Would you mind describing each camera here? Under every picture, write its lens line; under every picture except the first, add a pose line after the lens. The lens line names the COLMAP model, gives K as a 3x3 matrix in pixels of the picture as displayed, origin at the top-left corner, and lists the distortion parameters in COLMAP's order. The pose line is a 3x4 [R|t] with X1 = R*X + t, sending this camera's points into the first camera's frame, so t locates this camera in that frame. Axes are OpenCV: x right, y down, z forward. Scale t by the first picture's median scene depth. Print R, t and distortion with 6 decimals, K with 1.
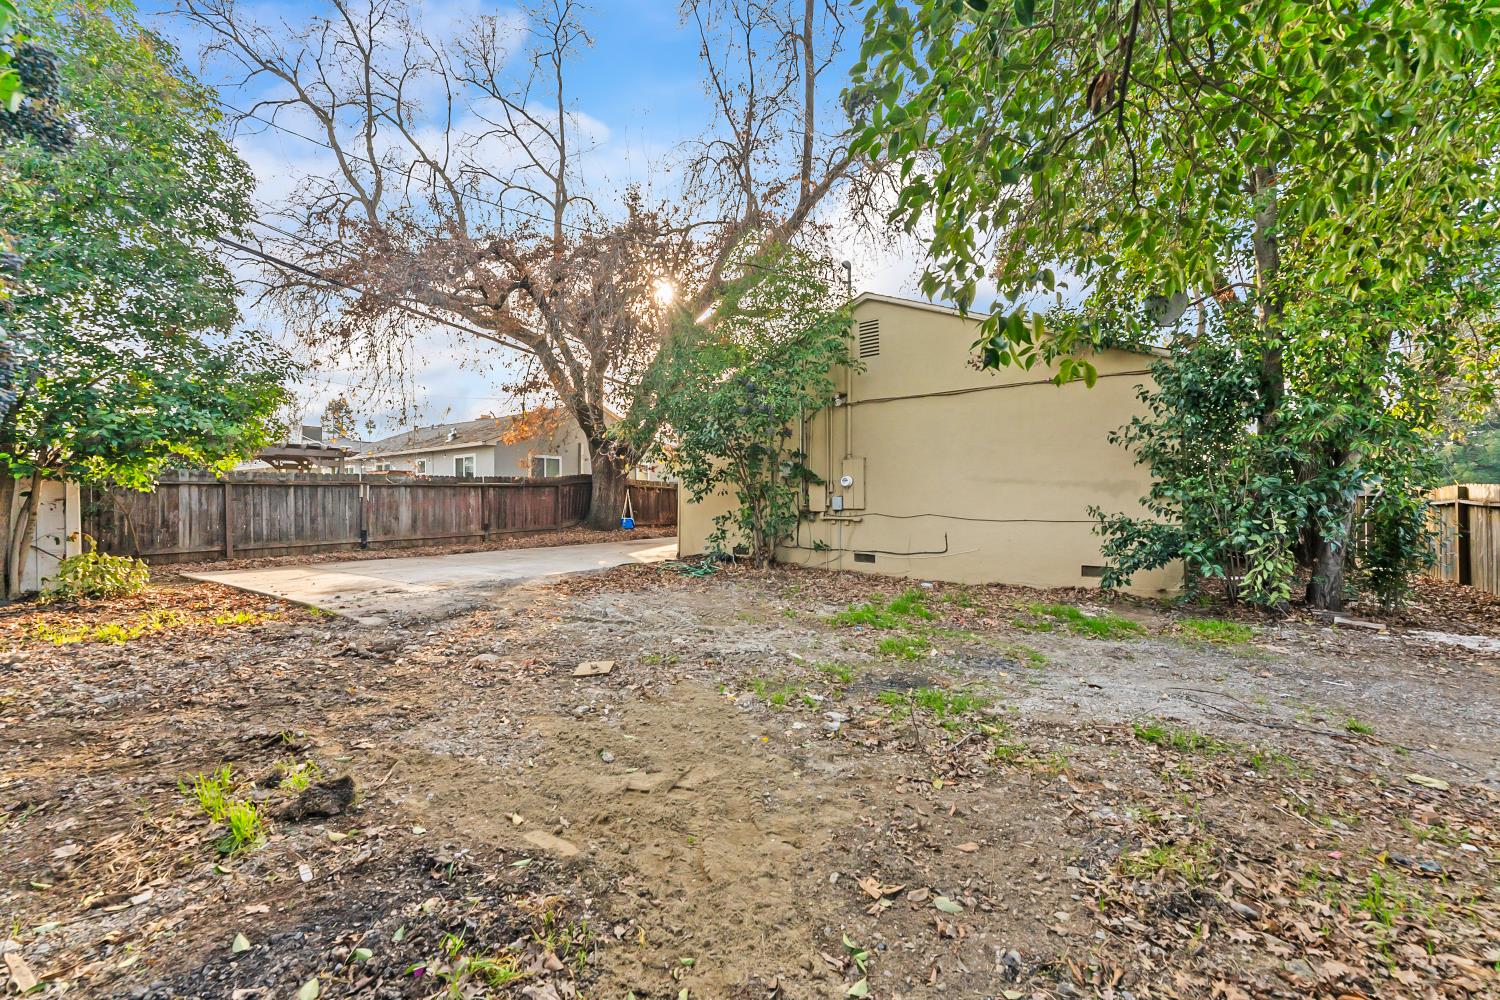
lens RADIAL K [[602.6, 0, 745.6], [0, 602.6, 498.0], [0, 0, 1]] dist [-0.000806, -0.000114]
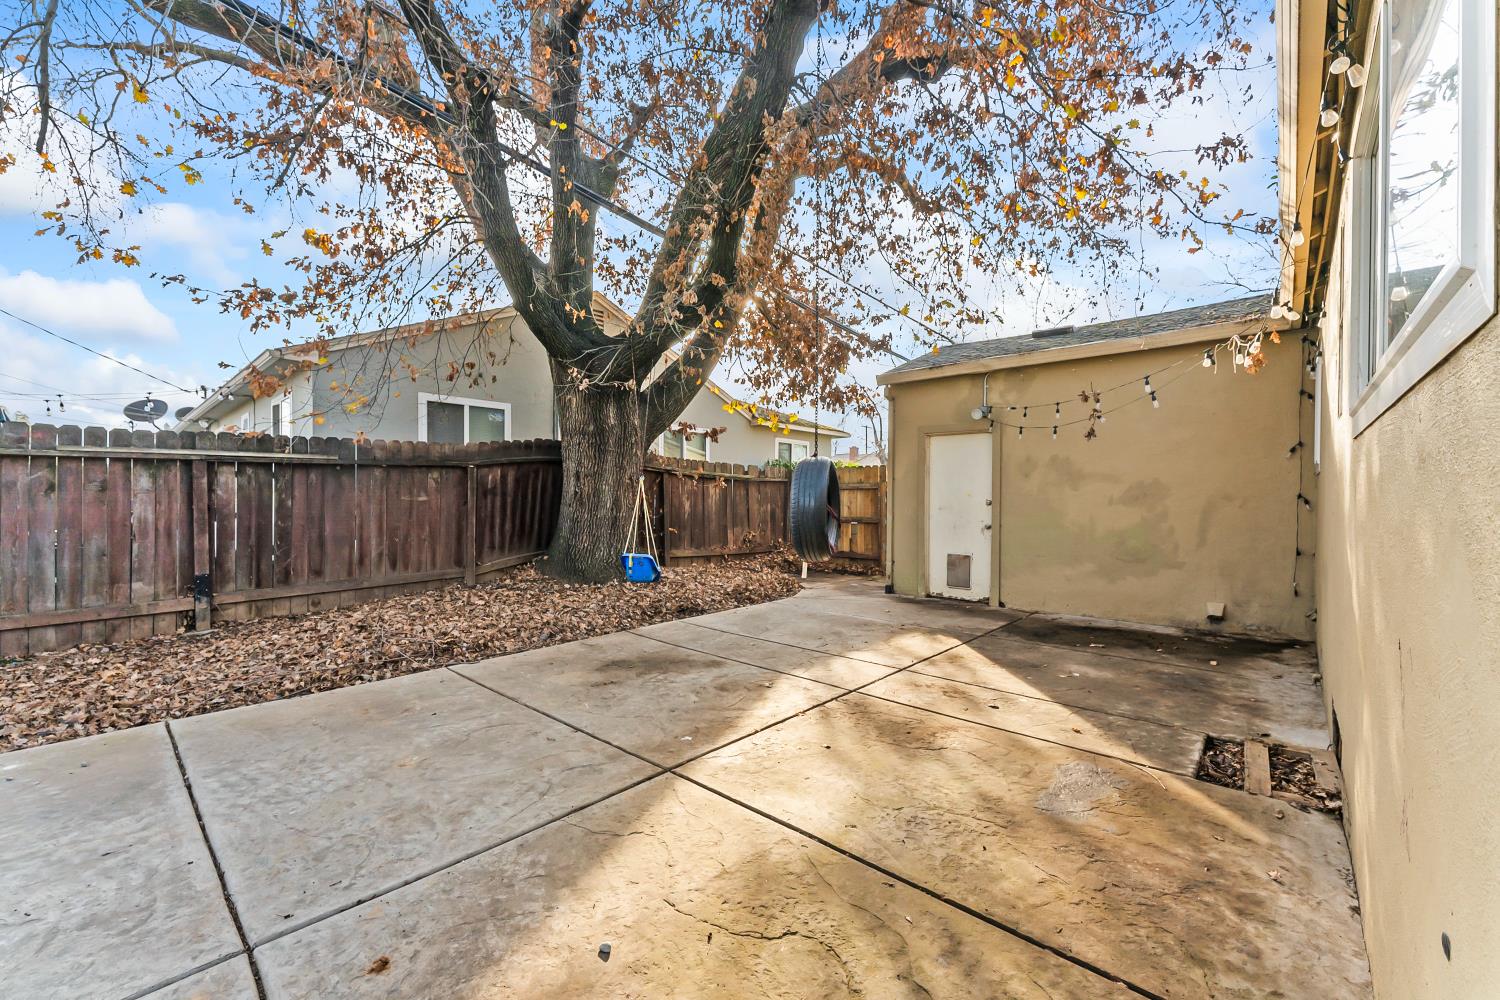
lens RADIAL K [[602.6, 0, 742.5], [0, 602.6, 497.2], [0, 0, 1]] dist [-0.000806, -0.000114]
pose [[0.993928, 0.009513, -0.109618, -0.108534], [-0.009229, 0.999953, 0.003103, -0.003247], [0.109642, -0.002072, 0.993969, 0.741113]]
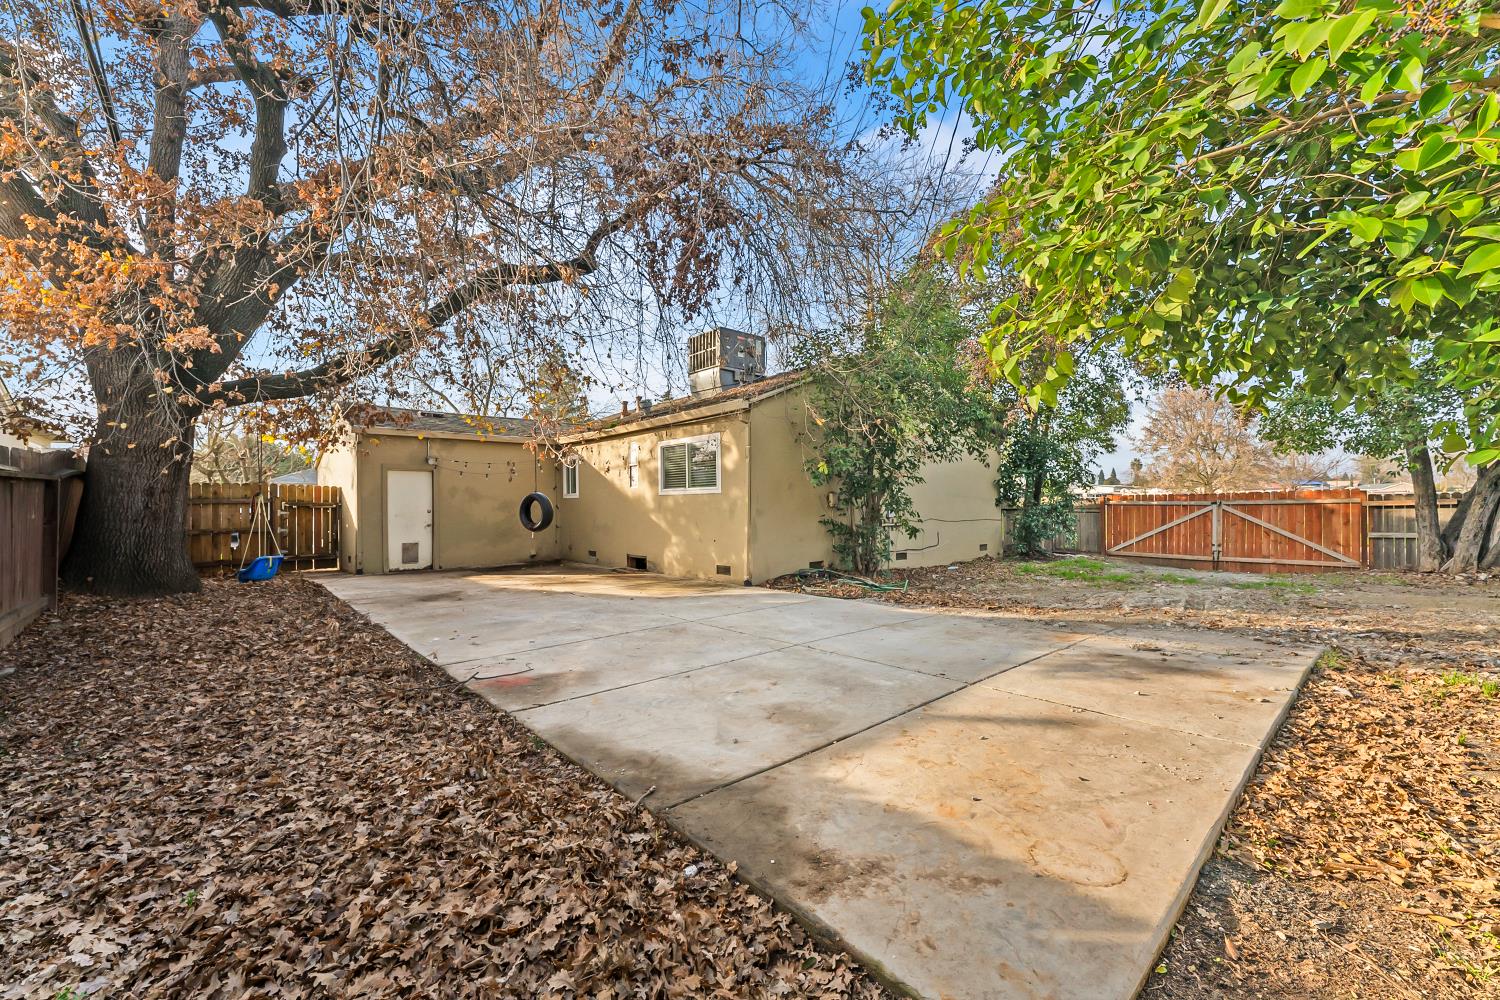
lens RADIAL K [[602.6, 0, 744.8], [0, 602.6, 501.0], [0, 0, 1]] dist [-0.000806, -0.000114]
pose [[0.224583, 0.007536, 0.974426, -0.655519], [0.008121, 0.999921, -0.009605, -0.002207], [-0.974421, 0.010071, 0.224504, 0.623813]]
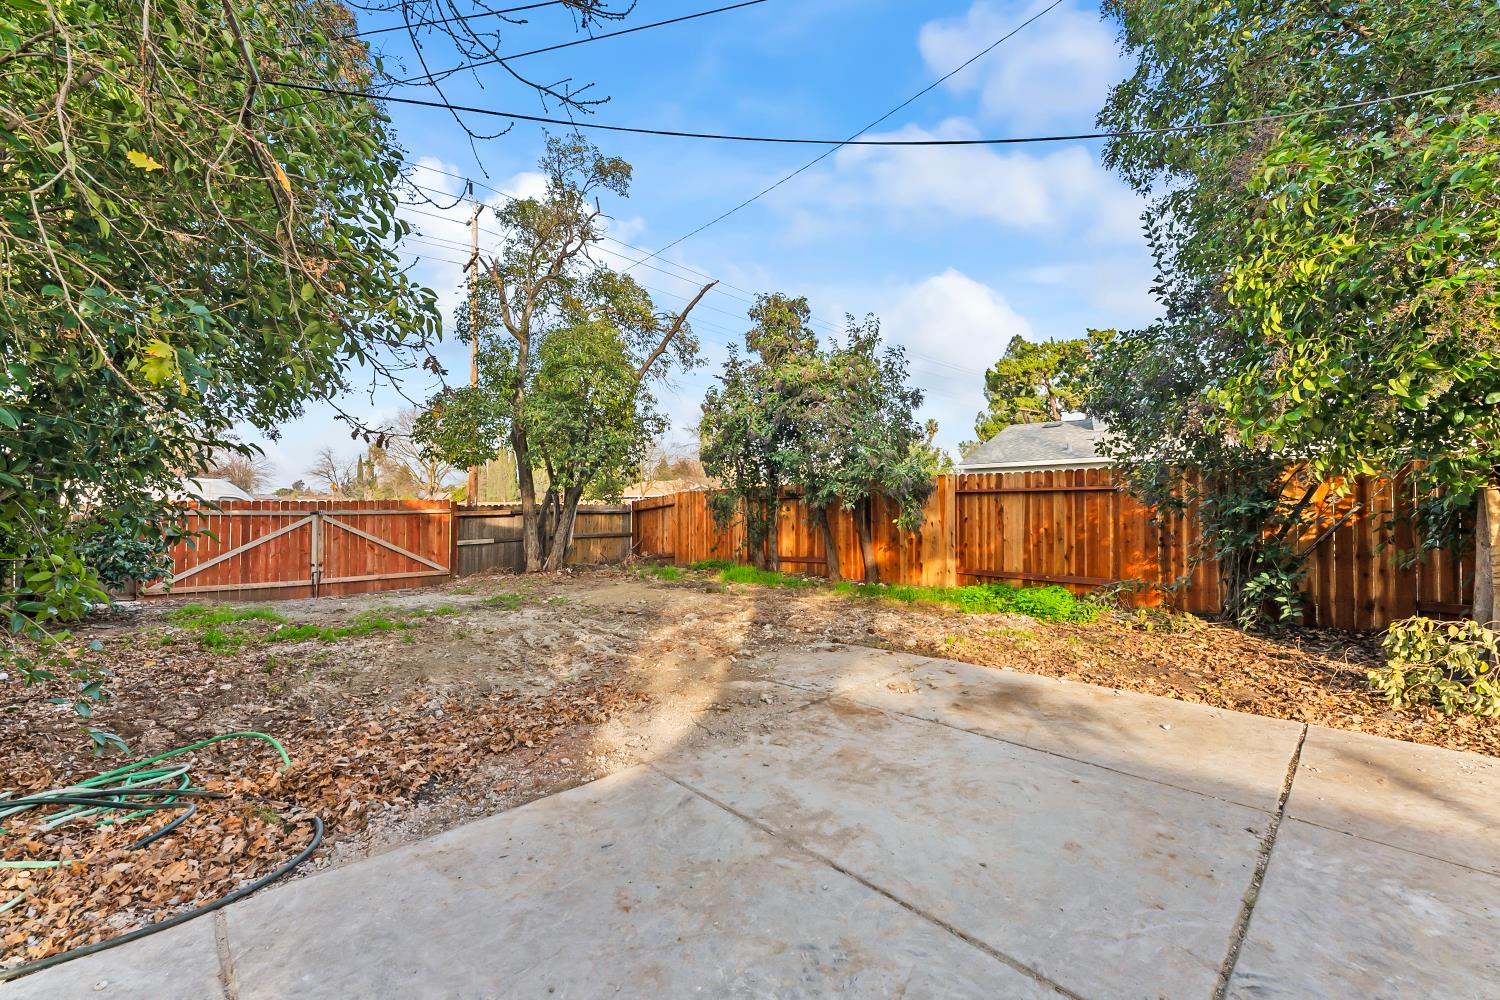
lens RADIAL K [[602.6, 0, 755.0], [0, 602.6, 500.8], [0, 0, 1]] dist [-0.000806, -0.000114]
pose [[-0.984701, 0.007050, 0.174108, -0.274043], [0.005047, 0.999916, -0.011943, -0.005416], [-0.174178, -0.010882, -0.984654, 0.764660]]
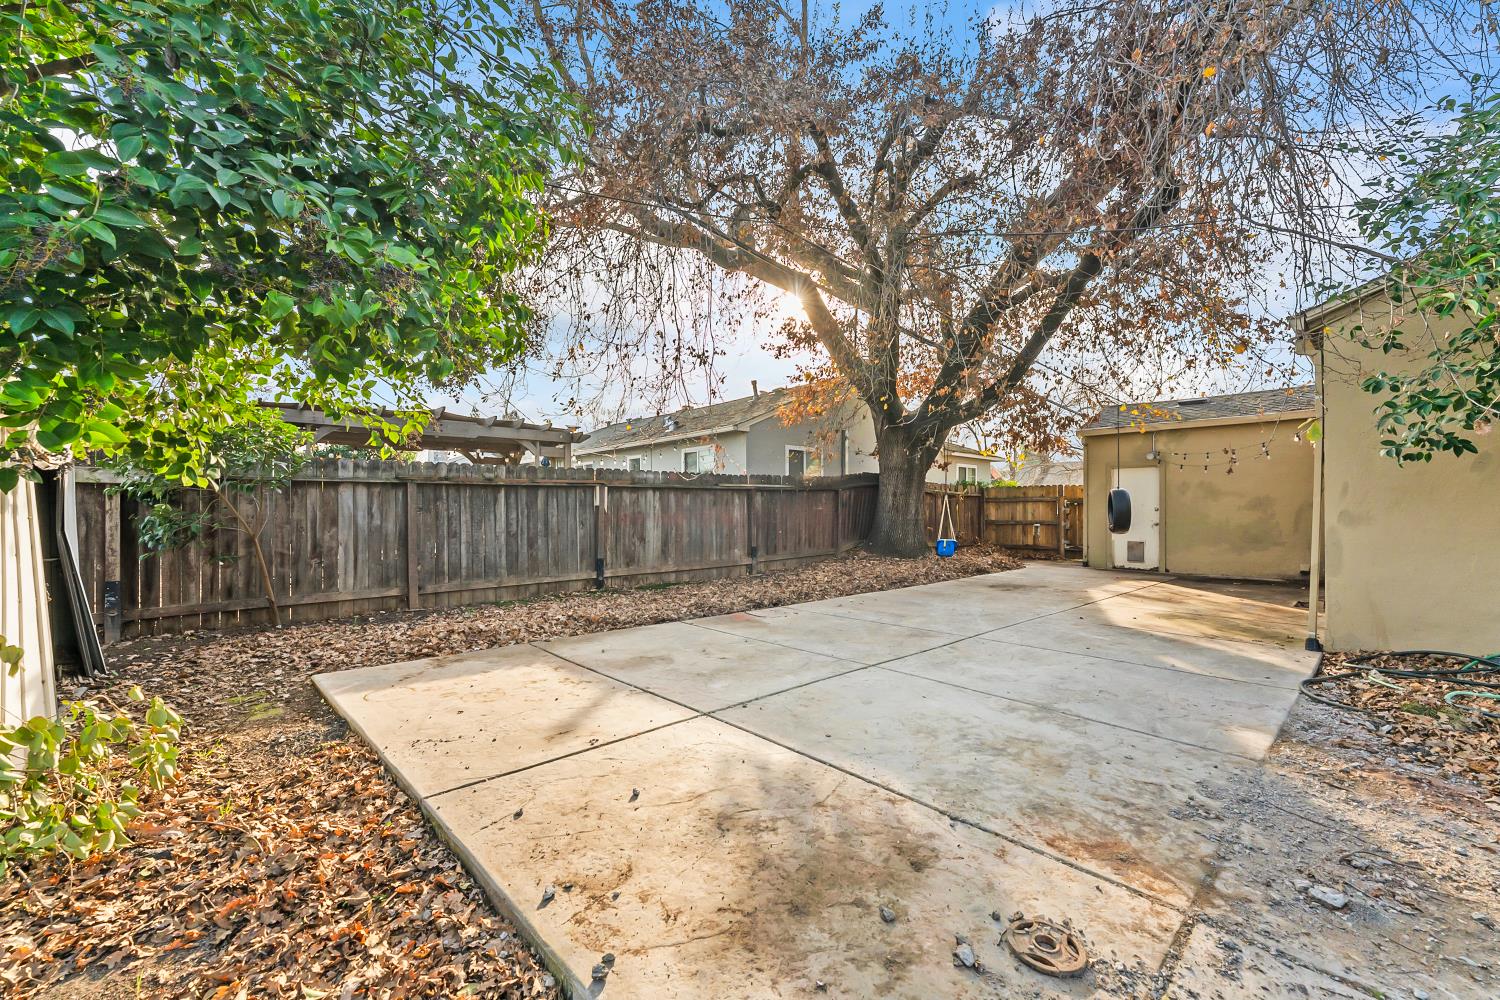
lens RADIAL K [[602.6, 0, 742.0], [0, 602.6, 505.5], [0, 0, 1]] dist [-0.000806, -0.000114]
pose [[0.978146, 0.004034, -0.207878, -0.321483], [-0.004364, 0.999990, -0.001130, -0.001423], [0.207871, 0.002012, 0.978154, 0.374536]]
